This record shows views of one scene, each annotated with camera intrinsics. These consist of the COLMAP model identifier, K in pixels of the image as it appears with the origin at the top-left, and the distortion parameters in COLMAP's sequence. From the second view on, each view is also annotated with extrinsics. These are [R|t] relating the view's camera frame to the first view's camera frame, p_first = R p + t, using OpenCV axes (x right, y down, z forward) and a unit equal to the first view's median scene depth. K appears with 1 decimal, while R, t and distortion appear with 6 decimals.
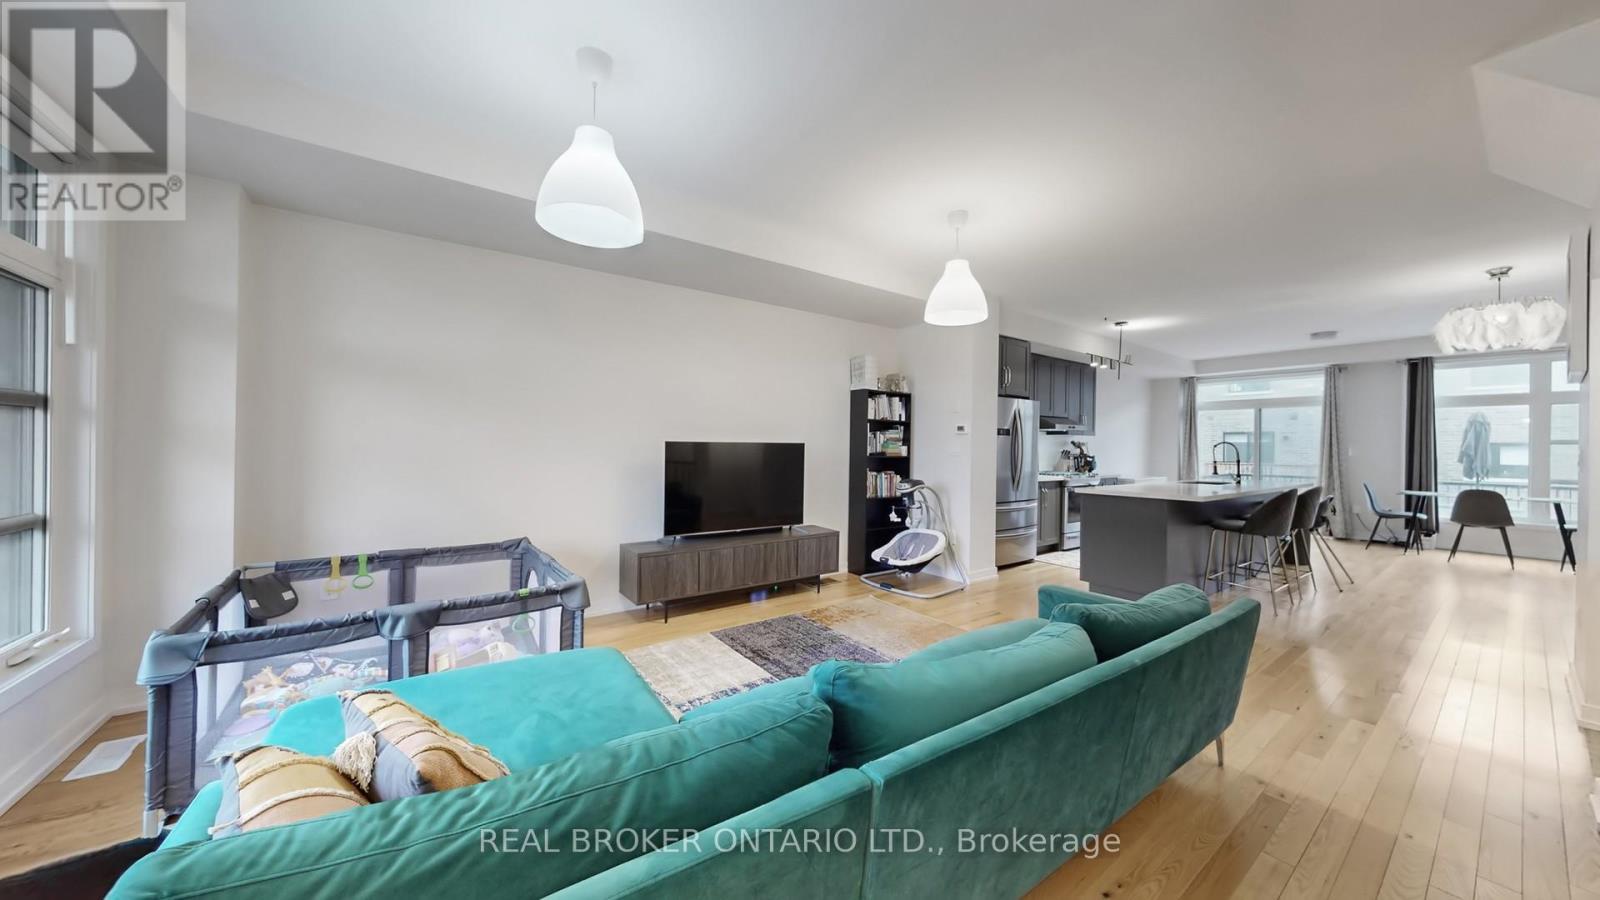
lens RADIAL K [[518.3, 0, 801.5], [0, 518.3, 444.1], [0, 0, 1]] dist [0.001305, 0.000066]
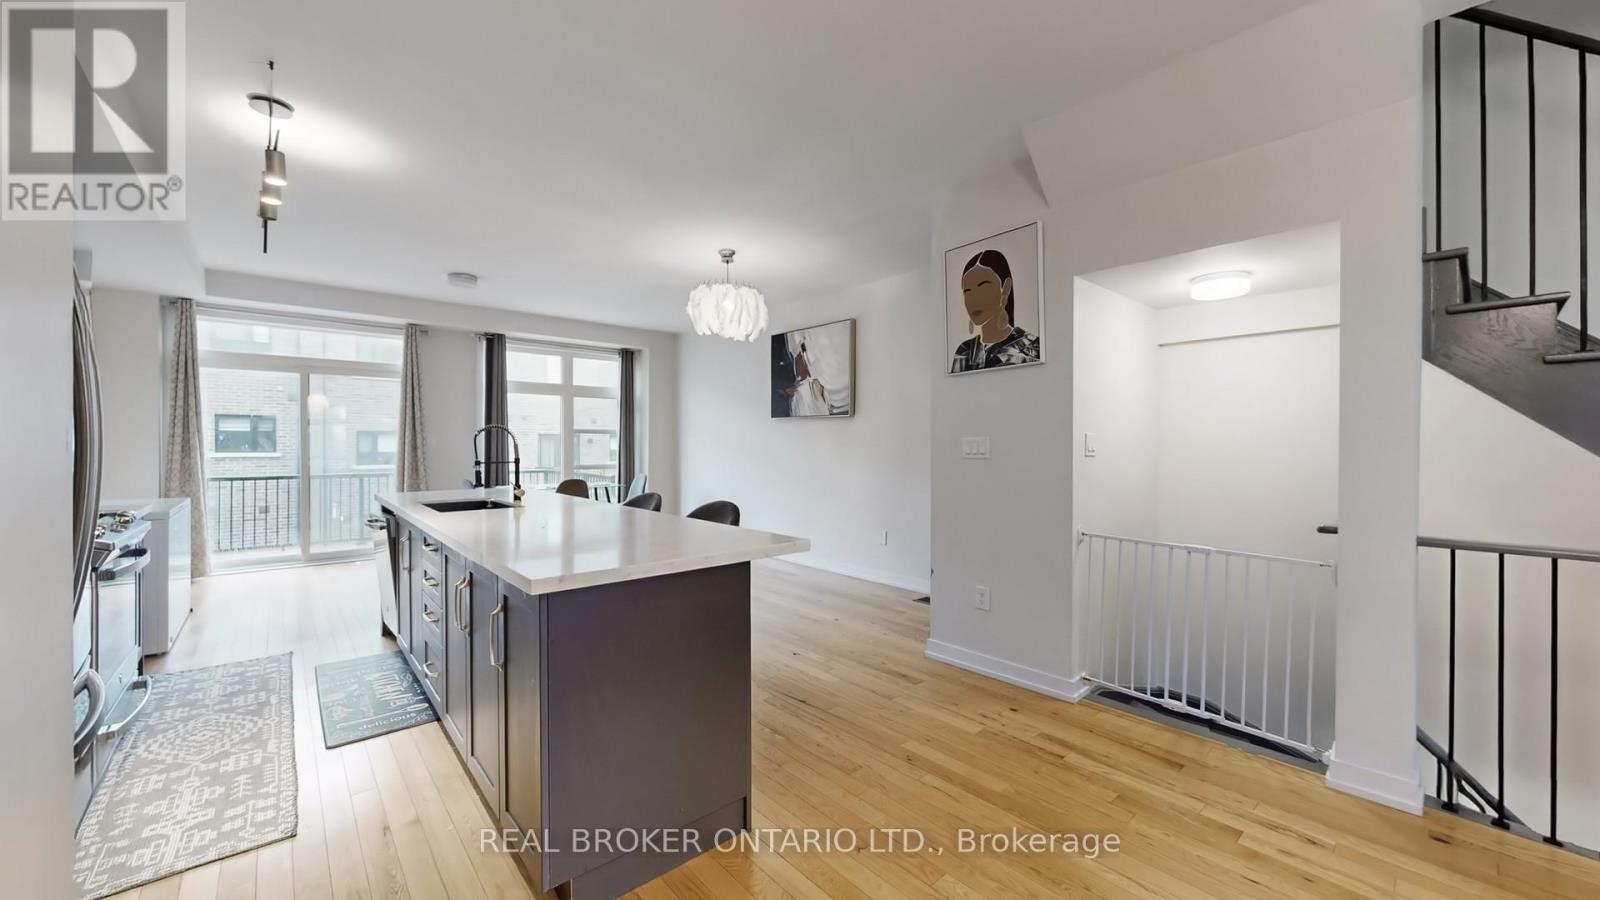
lens RADIAL K [[597.6, 0, 799.8], [0, 597.6, 446.2], [0, 0, 1]] dist [0.002233, 0.000100]
pose [[-0.094883, -0.017627, 0.995332, 0.059958], [-0.008096, 0.999824, 0.016935, 0.000846], [-0.995456, -0.006451, -0.095009, 0.256967]]
